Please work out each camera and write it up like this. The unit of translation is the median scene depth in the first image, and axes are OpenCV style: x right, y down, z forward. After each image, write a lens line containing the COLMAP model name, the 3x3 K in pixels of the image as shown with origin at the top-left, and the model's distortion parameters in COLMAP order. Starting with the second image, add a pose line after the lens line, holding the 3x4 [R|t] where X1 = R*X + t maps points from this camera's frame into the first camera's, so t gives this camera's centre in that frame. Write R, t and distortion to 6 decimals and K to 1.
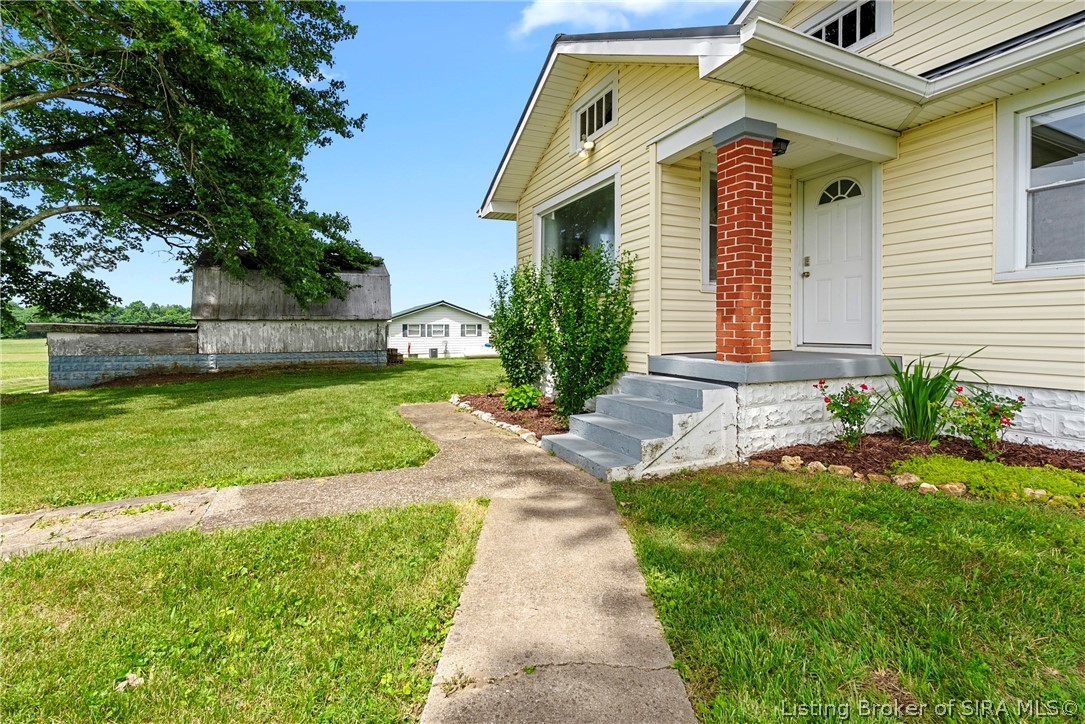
lens RADIAL K [[500.2, 0, 538.2], [0, 500.2, 338.9], [0, 0, 1]] dist [-0.016865, -0.000473]
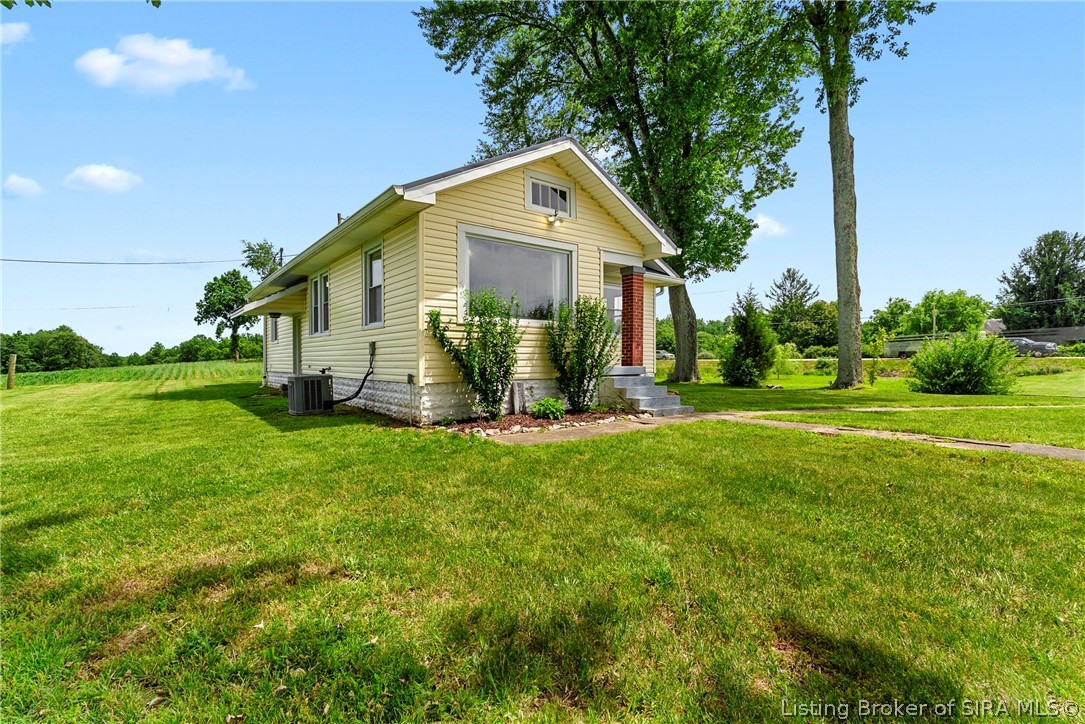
lens RADIAL K [[492.0, 0, 542.2], [0, 492.0, 366.6], [0, 0, 1]] dist [-0.012035, 0.000436]
pose [[-0.234312, -0.006700, 0.972138, -1.060642], [0.024632, 0.999614, 0.012827, 0.004881], [-0.971849, 0.026951, -0.234056, 1.184977]]
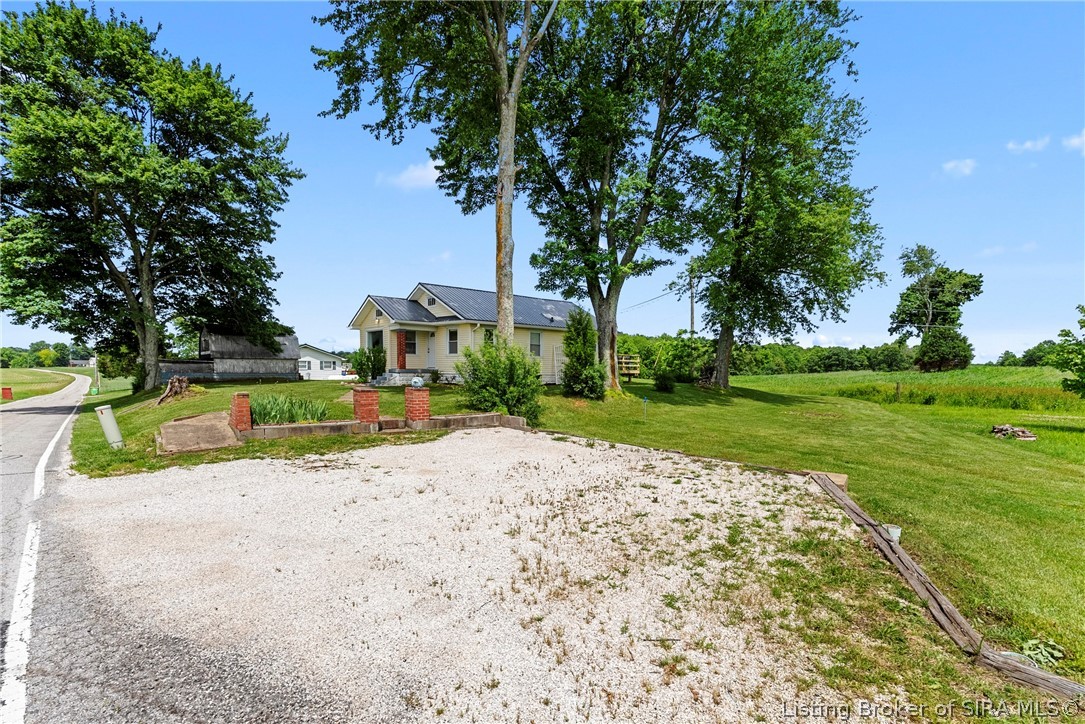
lens RADIAL K [[512.5, 0, 547.2], [0, 512.5, 410.3], [0, 0, 1]] dist [-0.002139, -0.001024]
pose [[0.955457, -0.011915, 0.294889, 0.159209], [-0.006700, 0.998051, 0.062035, 0.084388], [-0.295053, -0.061247, 0.953516, -3.136590]]
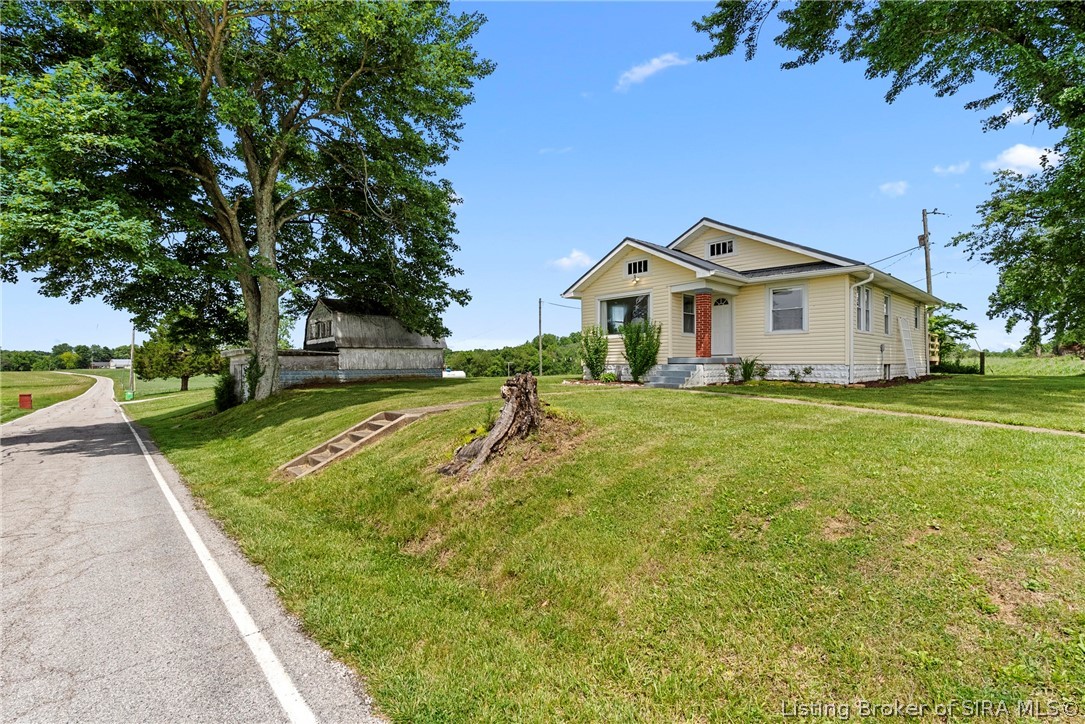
lens RADIAL K [[492.0, 0, 542.2], [0, 492.0, 366.6], [0, 0, 1]] dist [-0.012035, 0.000436]
pose [[0.955109, -0.005271, 0.296209, -0.972918], [0.009535, 0.999871, -0.012952, 0.083828], [-0.296102, 0.015195, 0.955035, -1.115242]]
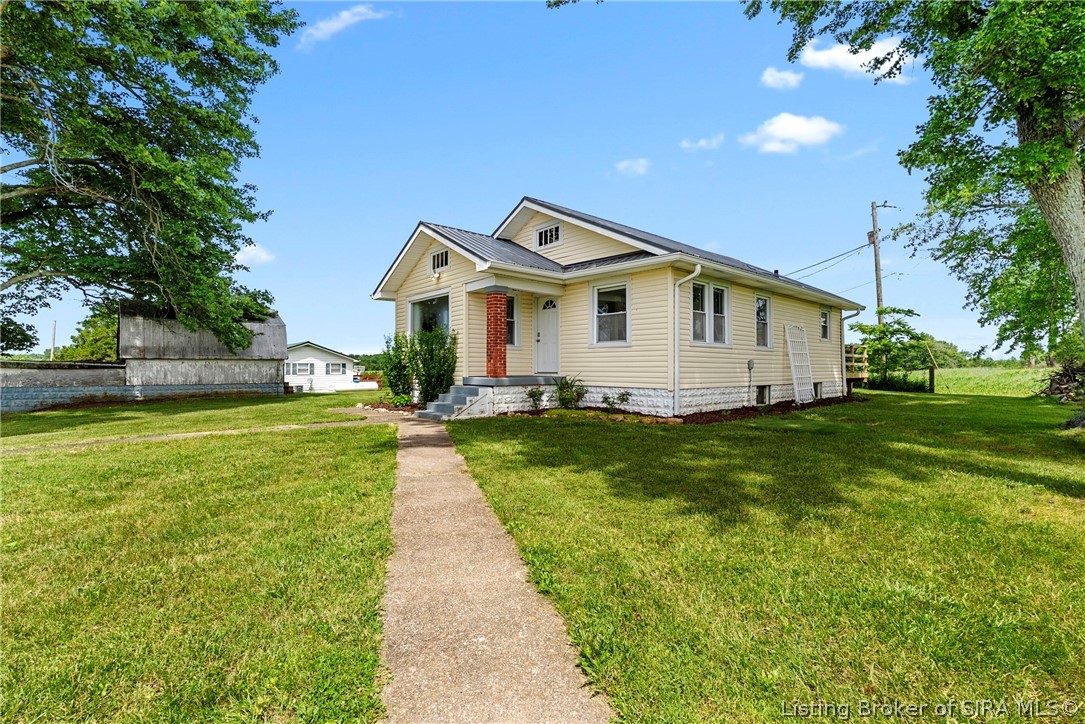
lens RADIAL K [[492.0, 0, 542.2], [0, 492.0, 366.6], [0, 0, 1]] dist [-0.012035, 0.000436]
pose [[0.958097, 0.002870, 0.286429, -0.050999], [0.004101, 0.999710, -0.023735, 0.029325], [-0.286414, 0.023915, 0.957807, -0.886666]]
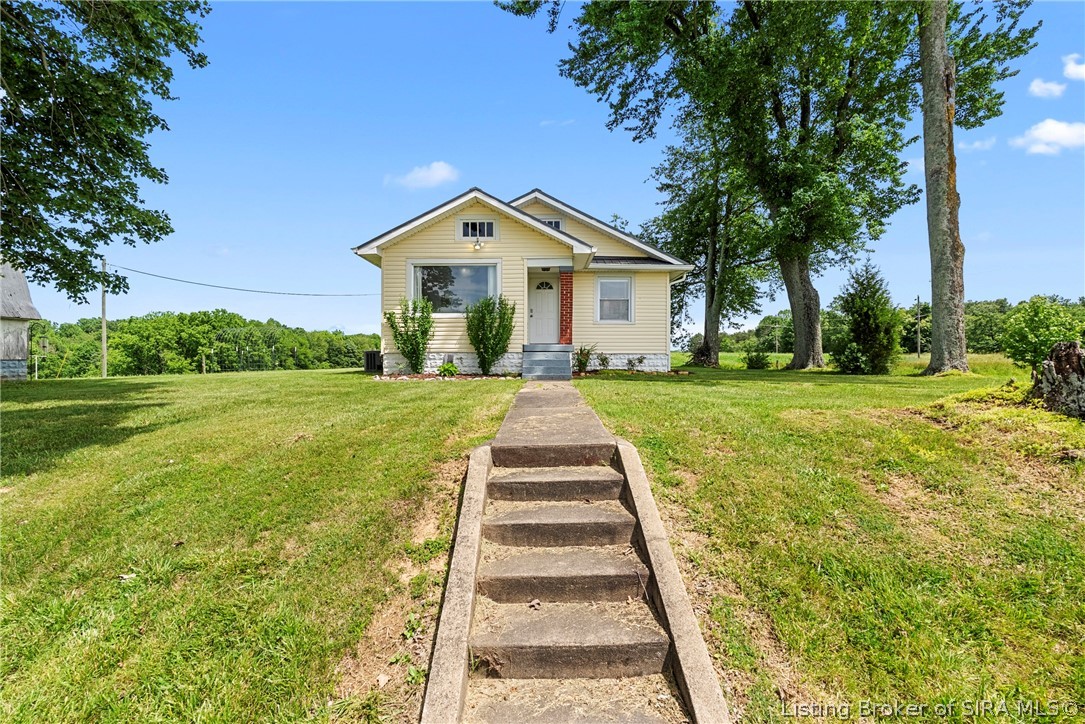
lens RADIAL K [[502.7, 0, 540.5], [0, 502.7, 368.4], [0, 0, 1]] dist [-0.016216, 0.000165]
pose [[0.416743, -0.011406, 0.908953, -1.444051], [0.018507, 0.999820, 0.004061, 0.103191], [-0.908836, 0.015130, 0.416880, -0.071171]]
